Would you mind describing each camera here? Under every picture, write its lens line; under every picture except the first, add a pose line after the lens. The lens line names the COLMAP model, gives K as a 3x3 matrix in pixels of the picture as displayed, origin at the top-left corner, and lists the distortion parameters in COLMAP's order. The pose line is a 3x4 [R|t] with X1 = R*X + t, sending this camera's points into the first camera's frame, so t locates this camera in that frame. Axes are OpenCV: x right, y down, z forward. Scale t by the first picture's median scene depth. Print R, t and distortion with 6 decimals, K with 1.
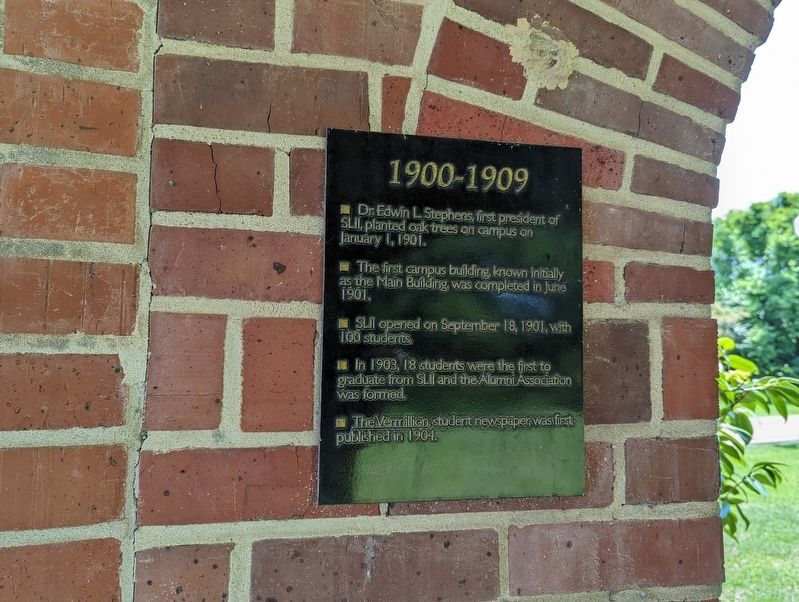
lens RADIAL K [[571.1, 0, 399.8], [0, 571.1, 299.0], [0, 0, 1]] dist [0.031659, -0.042000]
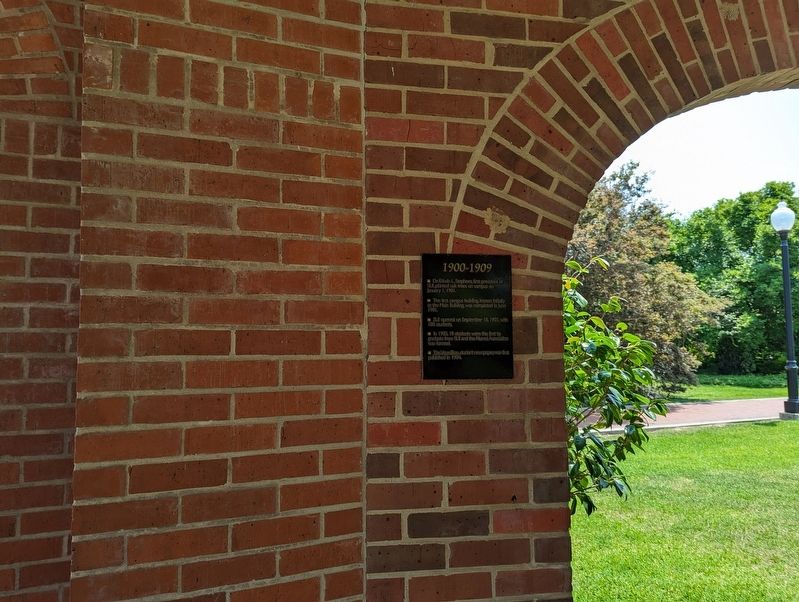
lens RADIAL K [[571.1, 0, 386.2], [0, 571.1, 278.3], [0, 0, 1]] dist [0.031659, -0.042000]
pose [[0.999610, -0.016691, -0.022405, -0.232761], [0.016193, 0.999621, -0.022247, -0.101245], [0.022767, 0.021876, 0.999501, -1.822931]]
